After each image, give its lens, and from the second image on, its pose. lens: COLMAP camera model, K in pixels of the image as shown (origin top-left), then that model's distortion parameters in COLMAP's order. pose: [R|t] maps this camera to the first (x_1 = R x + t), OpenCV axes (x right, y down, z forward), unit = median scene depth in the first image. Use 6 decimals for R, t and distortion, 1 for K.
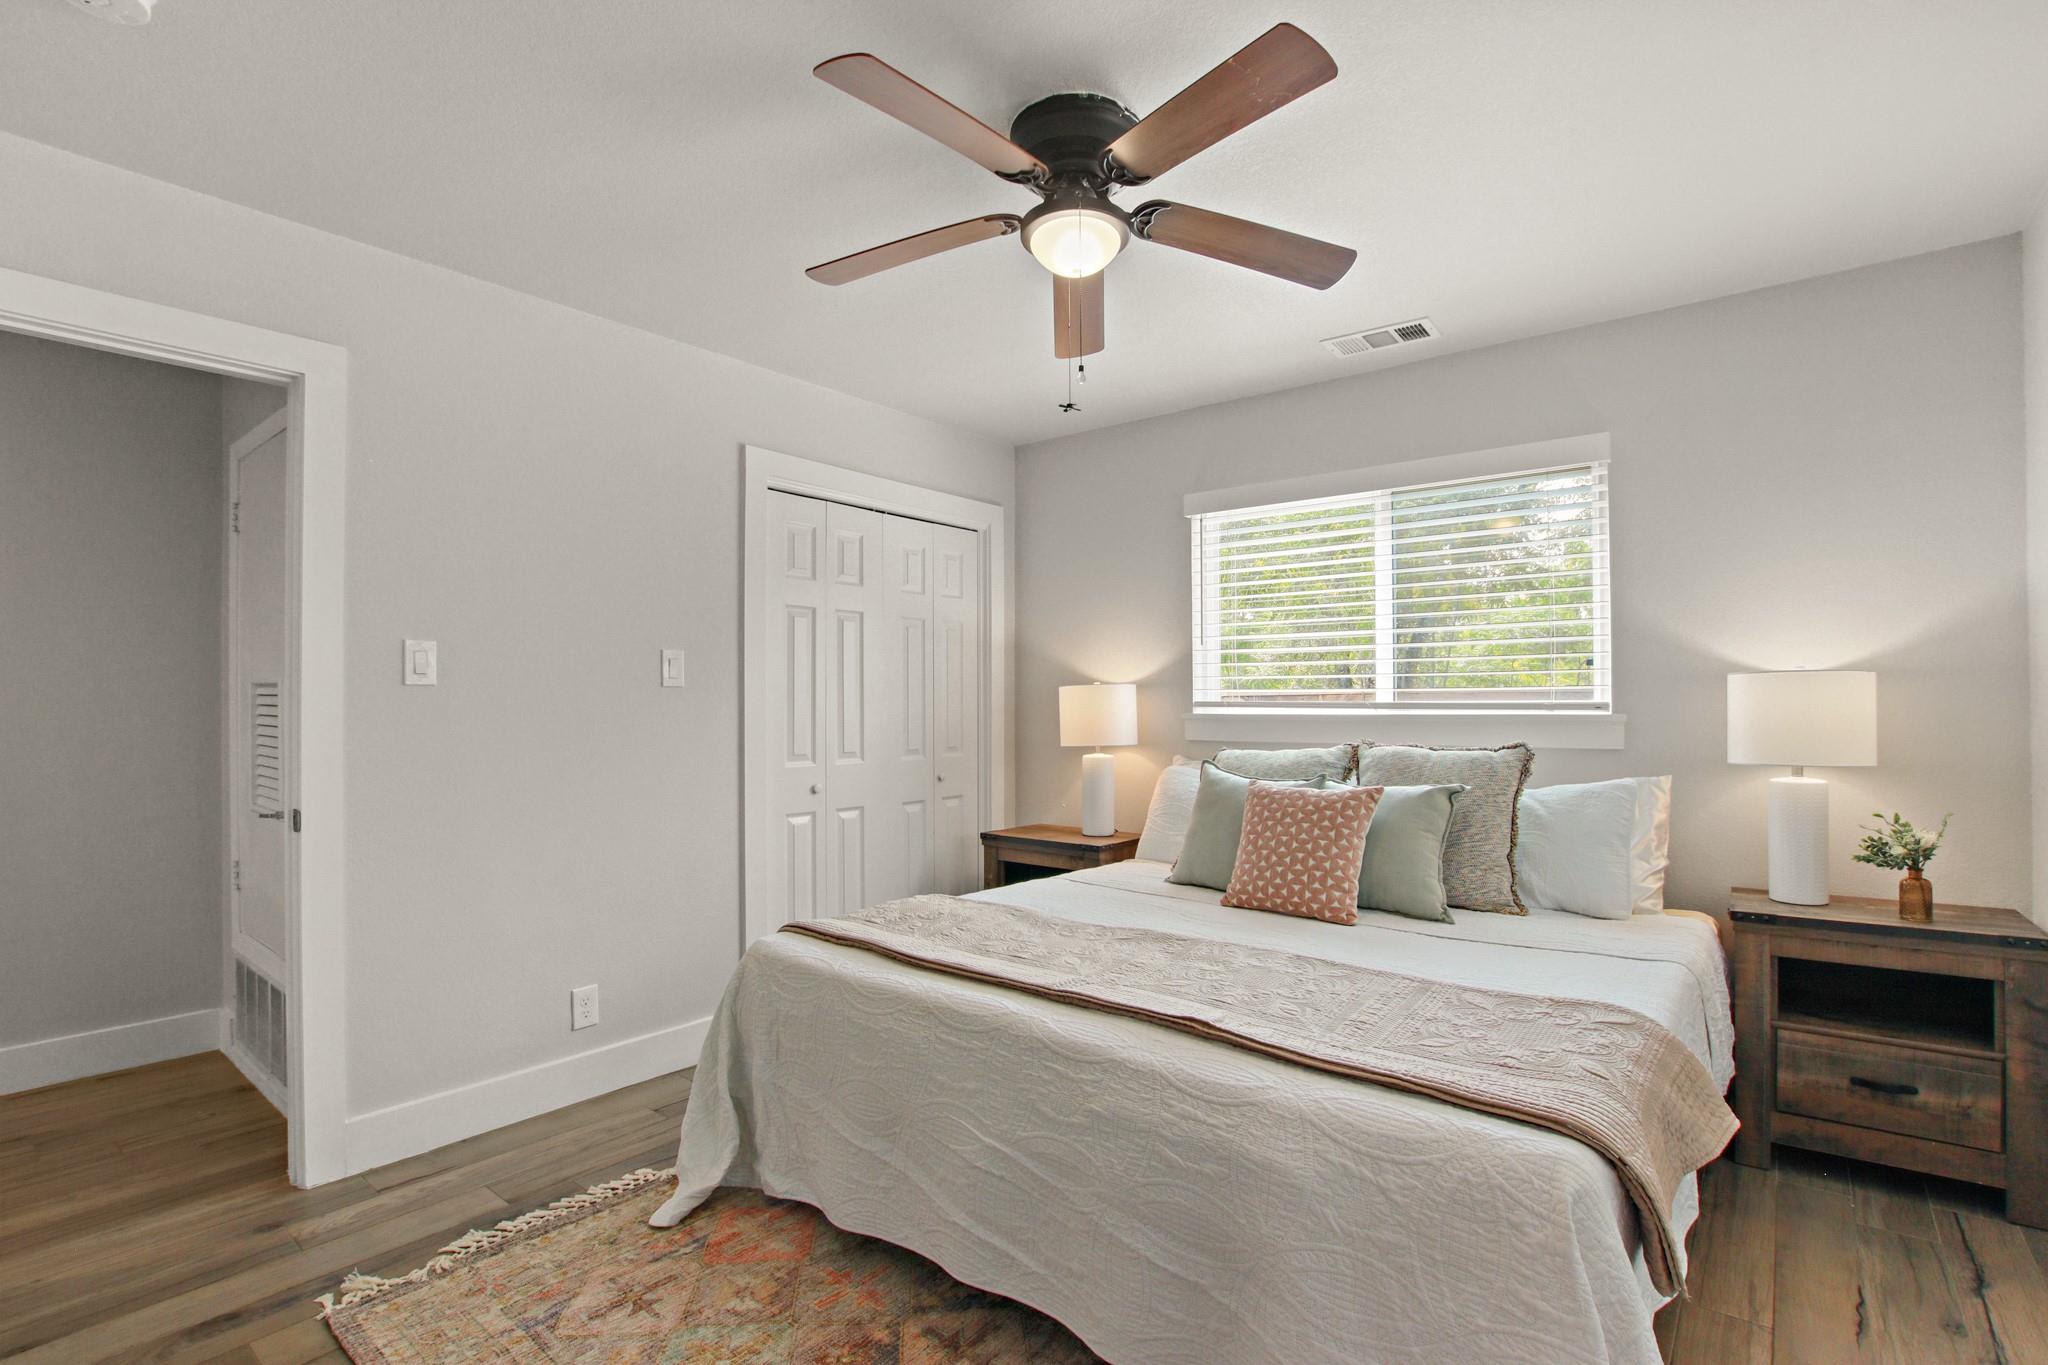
lens RADIAL K [[907.8, 0, 1024.7], [0, 907.8, 699.1], [0, 0, 1]] dist [0.002641, -0.041403]
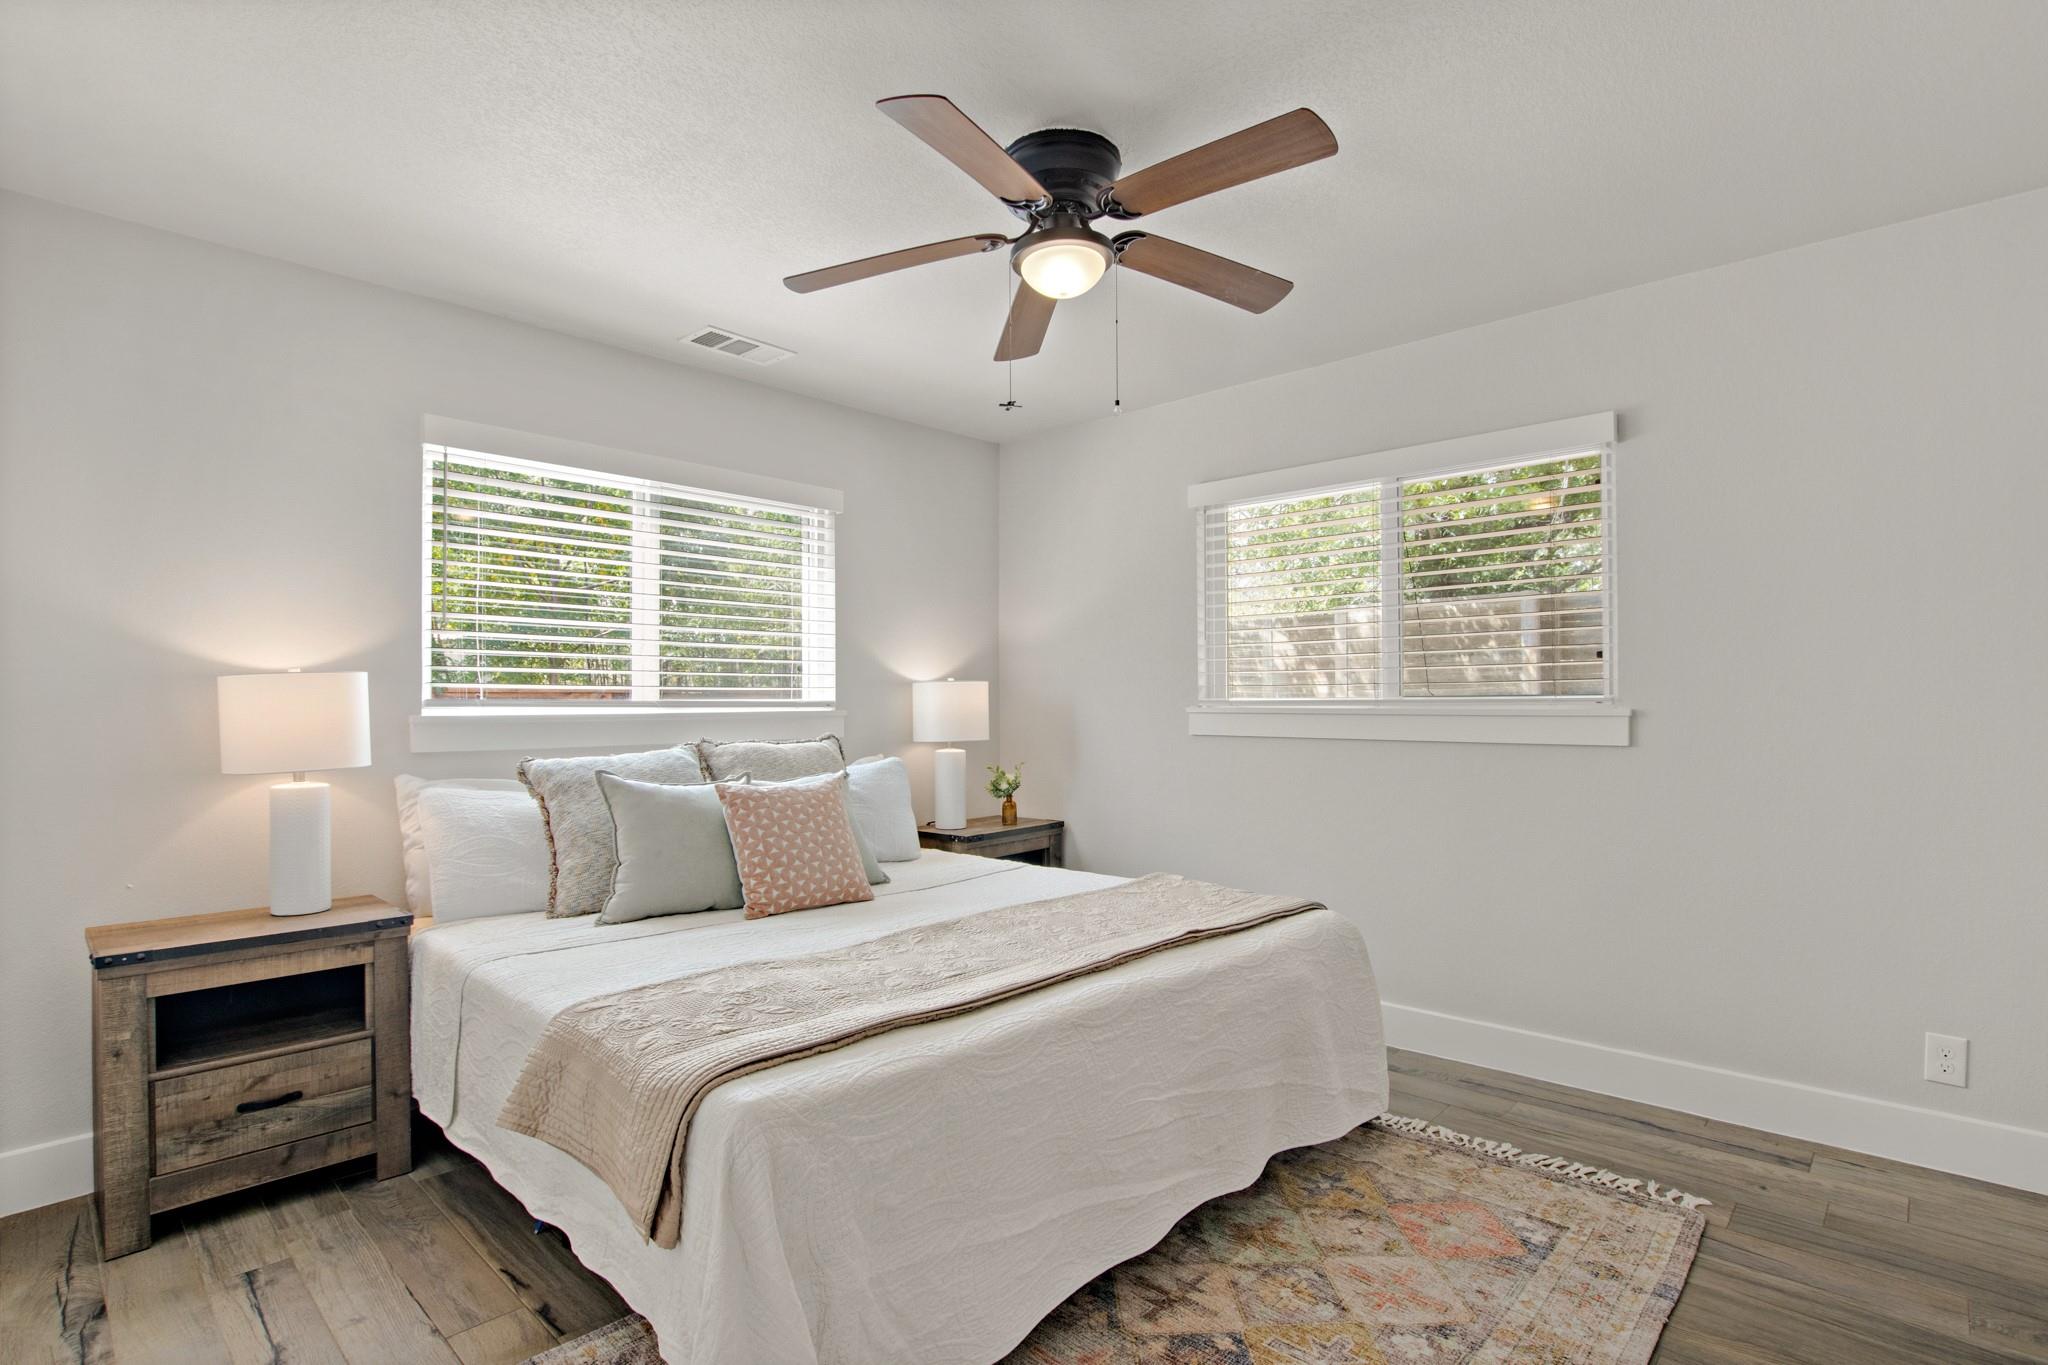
lens RADIAL K [[975.1, 0, 1031.8], [0, 975.1, 691.5], [0, 0, 1]] dist [-0.025910, 0.000091]
pose [[0.090424, 0.012058, 0.995830, -0.897219], [0.001170, 0.999925, -0.012213, 0.010441], [-0.995903, 0.002269, 0.090403, 0.768404]]
